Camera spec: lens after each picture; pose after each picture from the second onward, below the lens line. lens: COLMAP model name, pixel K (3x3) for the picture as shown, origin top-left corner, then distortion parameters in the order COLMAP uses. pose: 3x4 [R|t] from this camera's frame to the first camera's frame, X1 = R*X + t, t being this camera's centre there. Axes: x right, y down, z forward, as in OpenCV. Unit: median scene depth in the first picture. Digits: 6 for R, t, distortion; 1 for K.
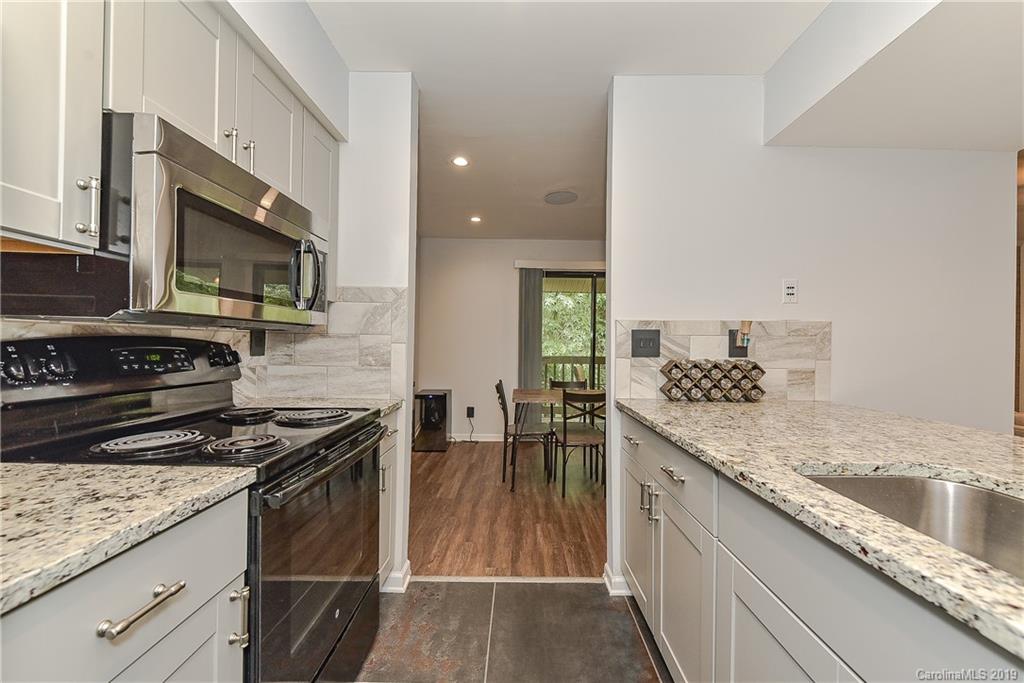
lens RADIAL K [[401.6, 0, 518.6], [0, 401.6, 343.9], [0, 0, 1]] dist [0.001182, -0.000182]
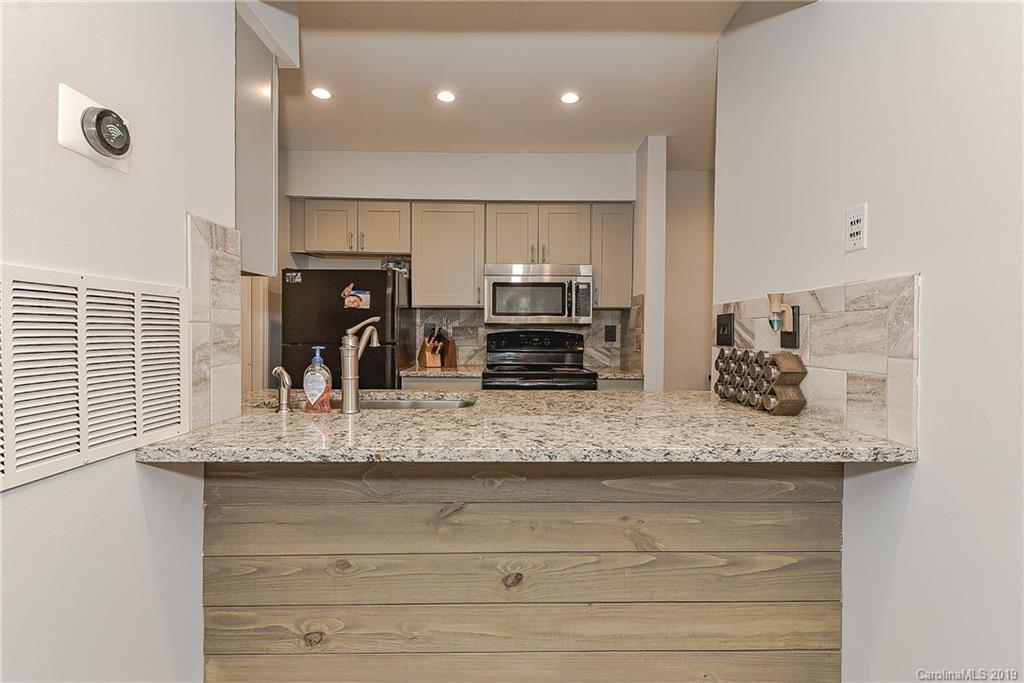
lens RADIAL K [[416.5, 0, 509.2], [0, 416.5, 339.7], [0, 0, 1]] dist [0.002063, 0.000108]
pose [[0.034126, 0.002907, -0.999413, 1.223755], [-0.000972, 0.999995, 0.002876, 0.017719], [0.999417, 0.000874, 0.034129, 0.516531]]
